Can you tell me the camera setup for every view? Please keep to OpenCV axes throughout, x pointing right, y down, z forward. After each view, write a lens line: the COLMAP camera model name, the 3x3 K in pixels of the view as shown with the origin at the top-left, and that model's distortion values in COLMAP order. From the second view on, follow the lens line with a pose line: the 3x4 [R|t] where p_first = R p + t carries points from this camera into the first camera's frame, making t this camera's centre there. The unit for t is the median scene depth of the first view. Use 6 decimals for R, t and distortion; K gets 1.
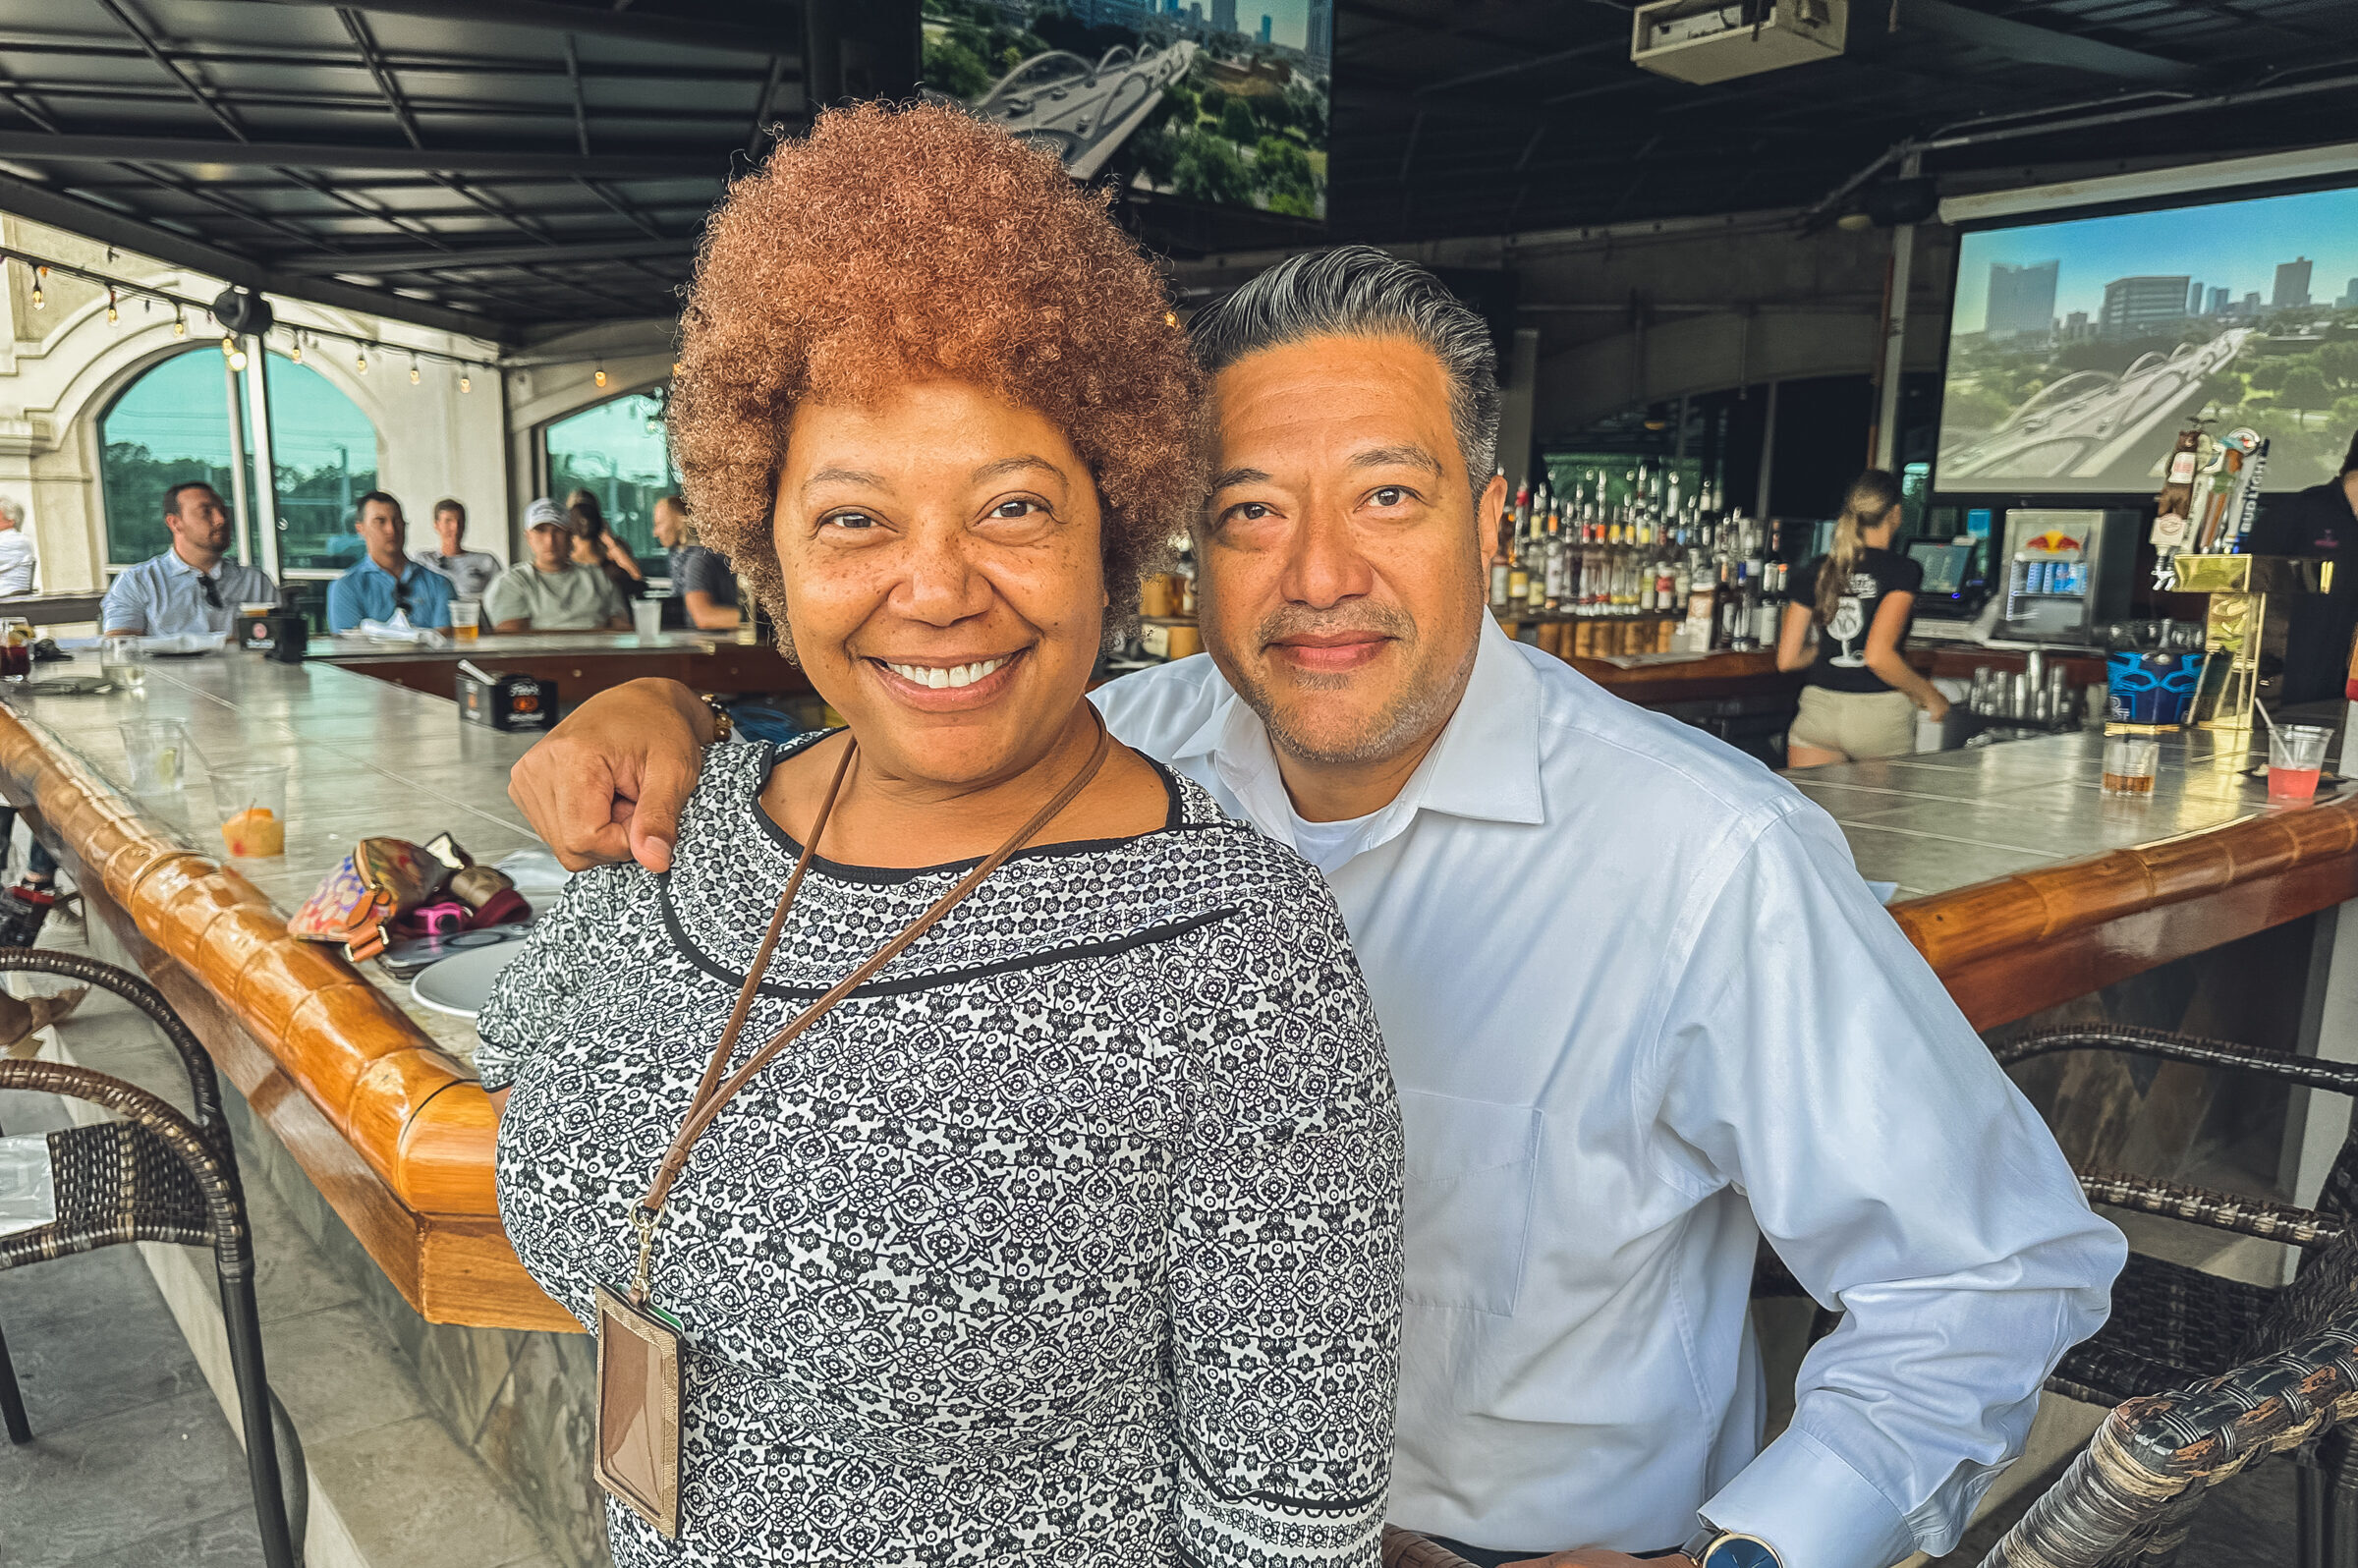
lens RADIAL K [[1662.0, 0, 1175.9], [0, 1662.0, 820.8], [0, 0, 1]] dist [-0.034581, 0.002906]
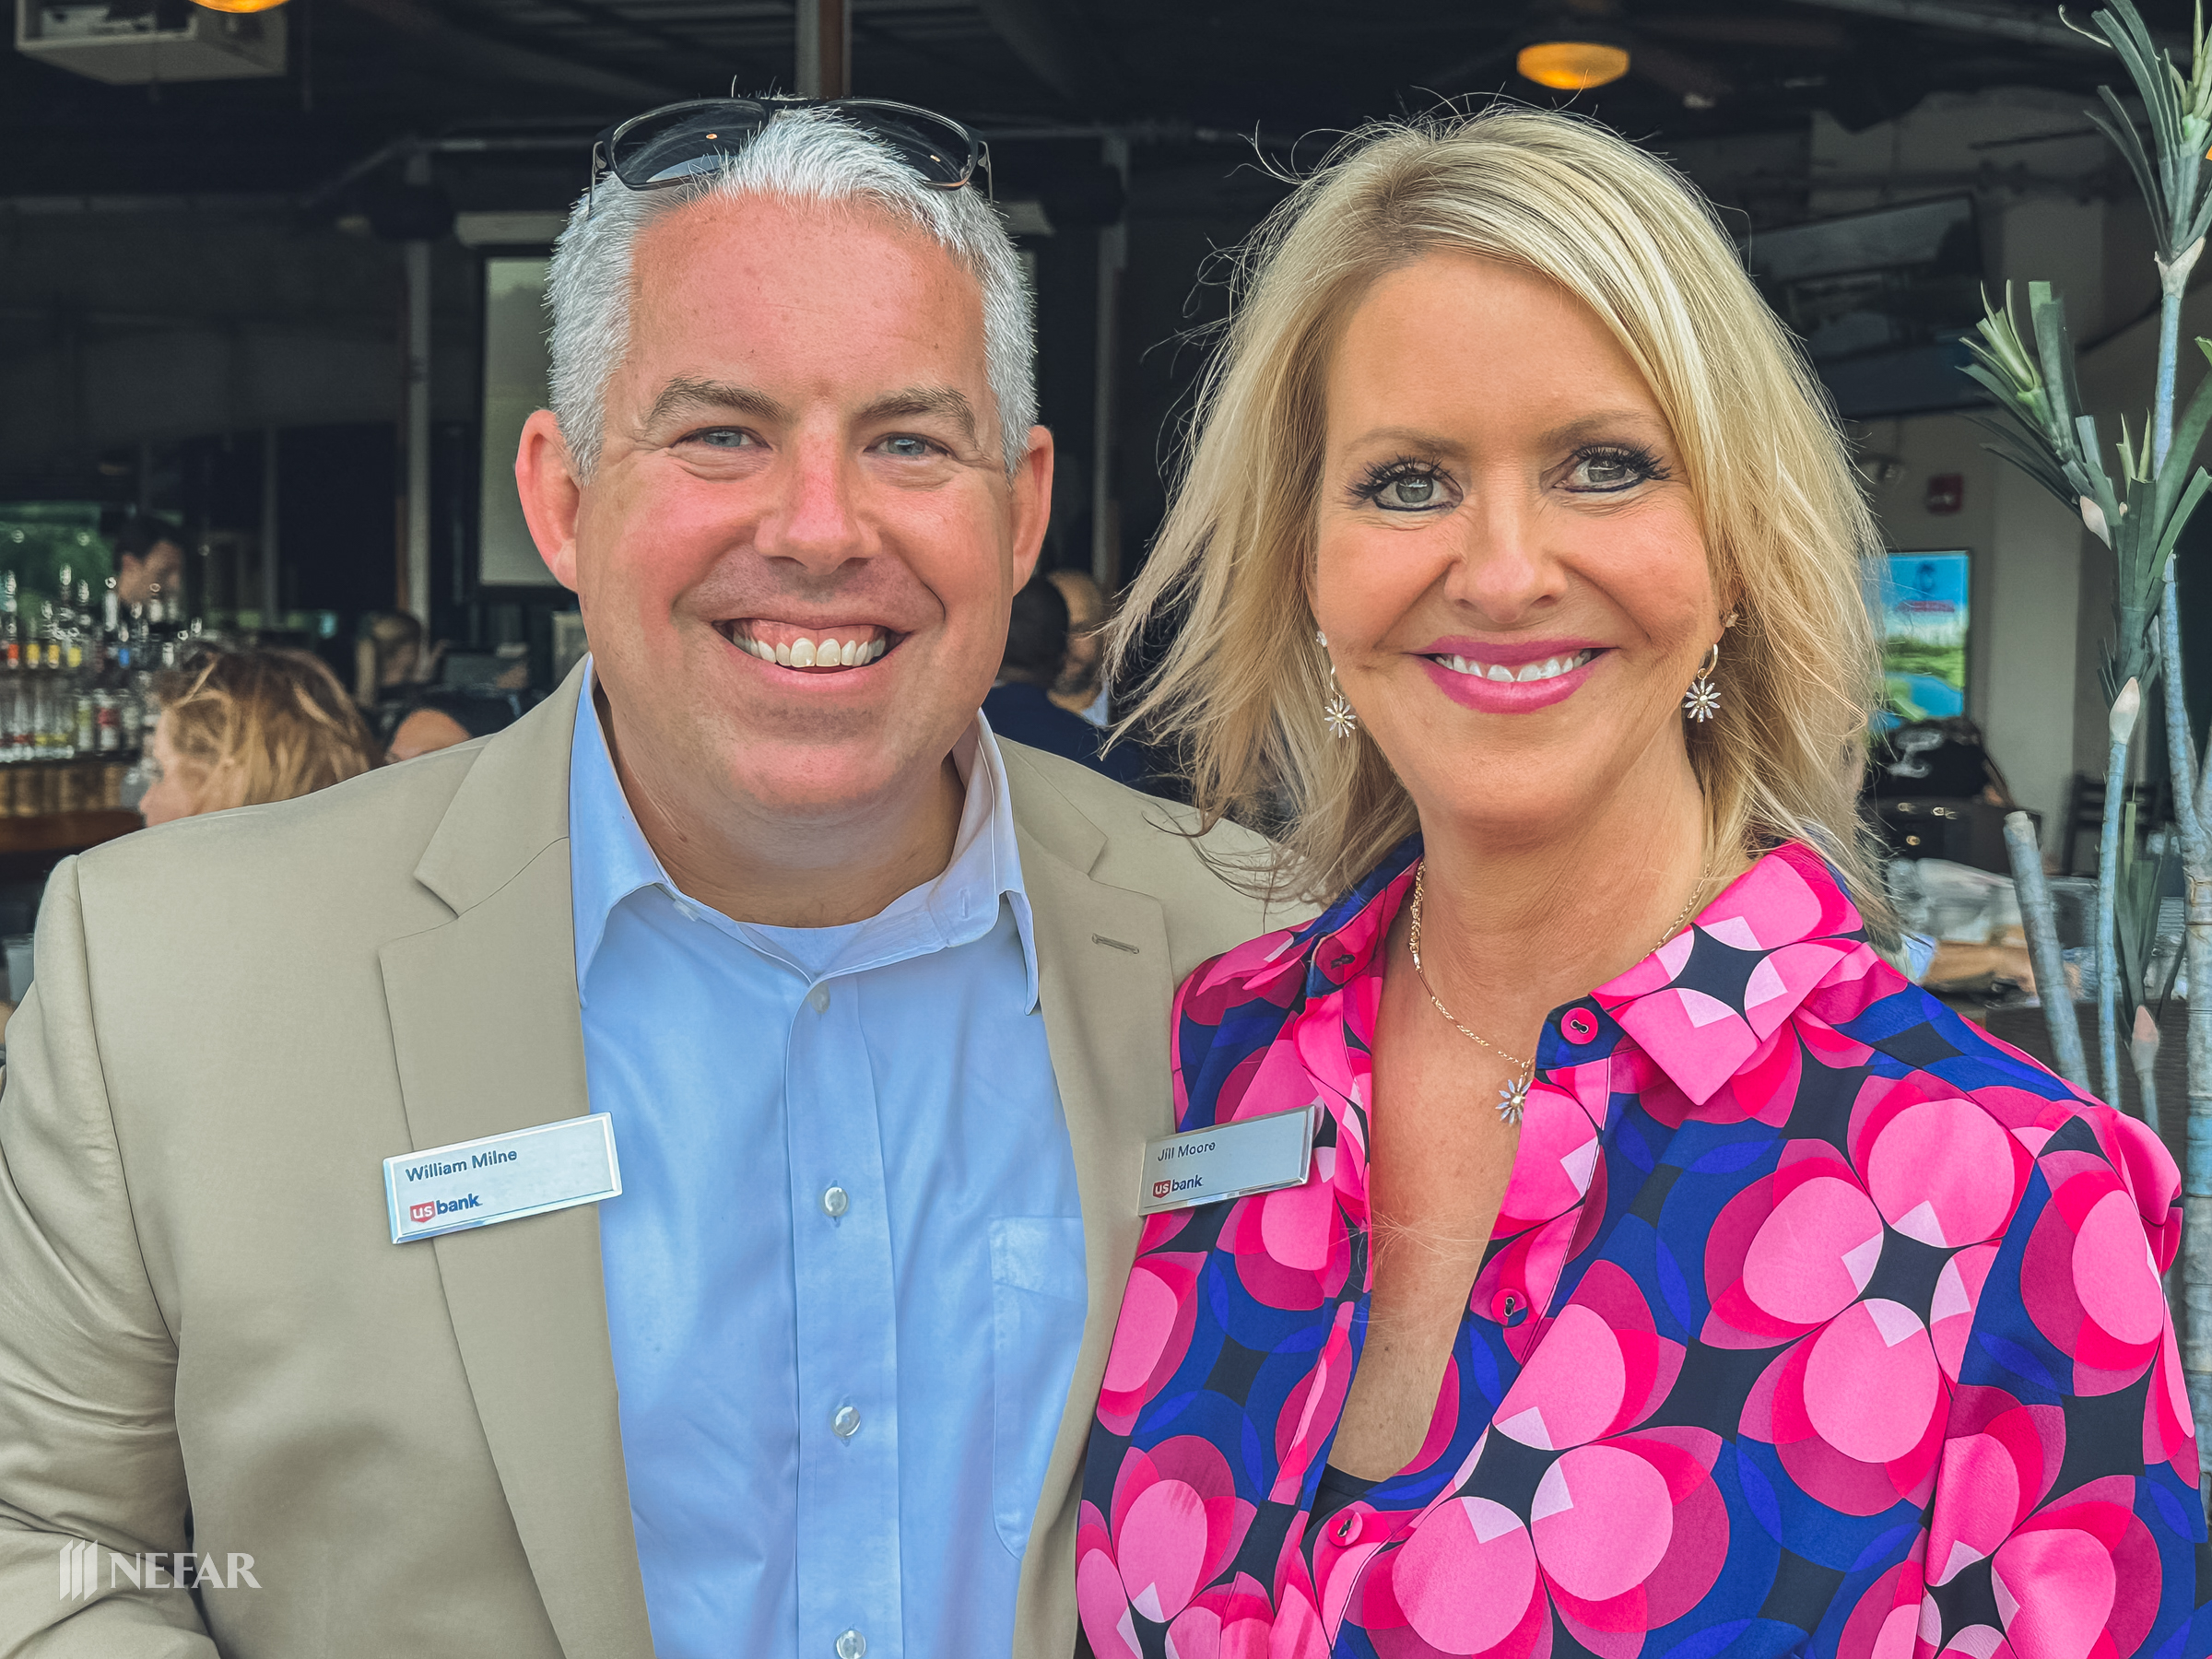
lens RADIAL K [[2670.6, 0, 1106.0], [0, 2670.6, 829.5], [0, 0, 1]] dist [-0.009332, -0.028904]
pose [[0.812662, -0.042842, 0.581159, -0.047518], [0.096557, 0.993408, -0.061787, 0.028900], [-0.574681, 0.106327, 0.811441, -0.257717]]
